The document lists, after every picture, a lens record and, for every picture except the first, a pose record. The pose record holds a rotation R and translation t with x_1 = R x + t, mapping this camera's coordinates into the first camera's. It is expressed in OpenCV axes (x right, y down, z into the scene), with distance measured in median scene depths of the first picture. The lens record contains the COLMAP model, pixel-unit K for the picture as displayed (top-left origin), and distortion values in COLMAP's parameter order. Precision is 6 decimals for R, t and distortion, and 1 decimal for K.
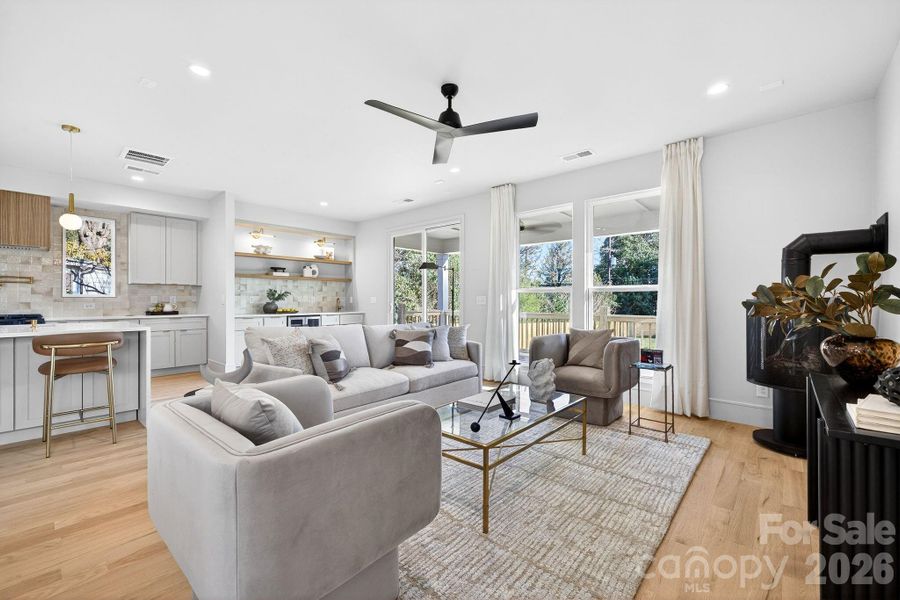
lens RADIAL K [[375.9, 0, 451.8], [0, 375.9, 299.0], [0, 0, 1]] dist [0.002565, -0.000808]
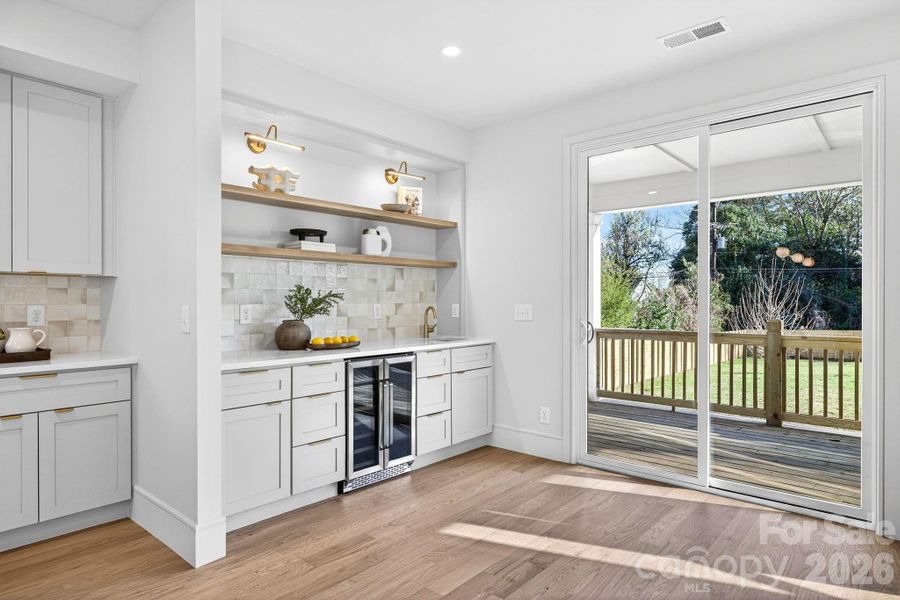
lens RADIAL K [[527.7, 0, 448.9], [0, 527.7, 300.8], [0, 0, 1]] dist [-0.002380, 0.001943]
pose [[0.999997, -0.001354, 0.002040, -0.323388], [0.001349, 0.999995, 0.002737, -0.012116], [-0.002043, -0.002734, 0.999994, 0.461485]]
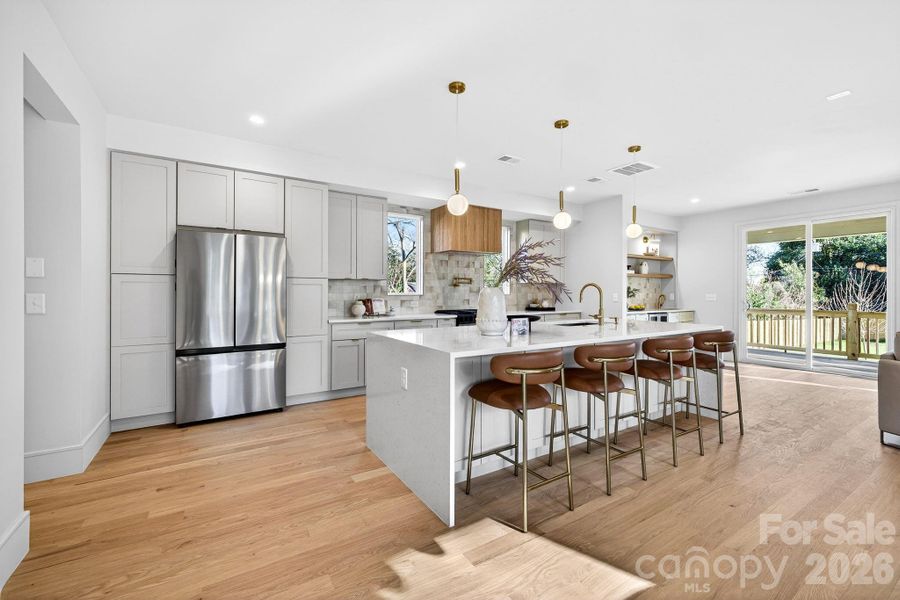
lens RADIAL K [[375.9, 0, 451.9], [0, 375.9, 291.8], [0, 0, 1]] dist [0.002565, -0.000808]
pose [[0.958232, -0.000857, -0.285991, -0.631032], [0.000144, 0.999997, -0.002515, -0.009522], [0.285993, 0.002369, 0.958229, -0.124338]]
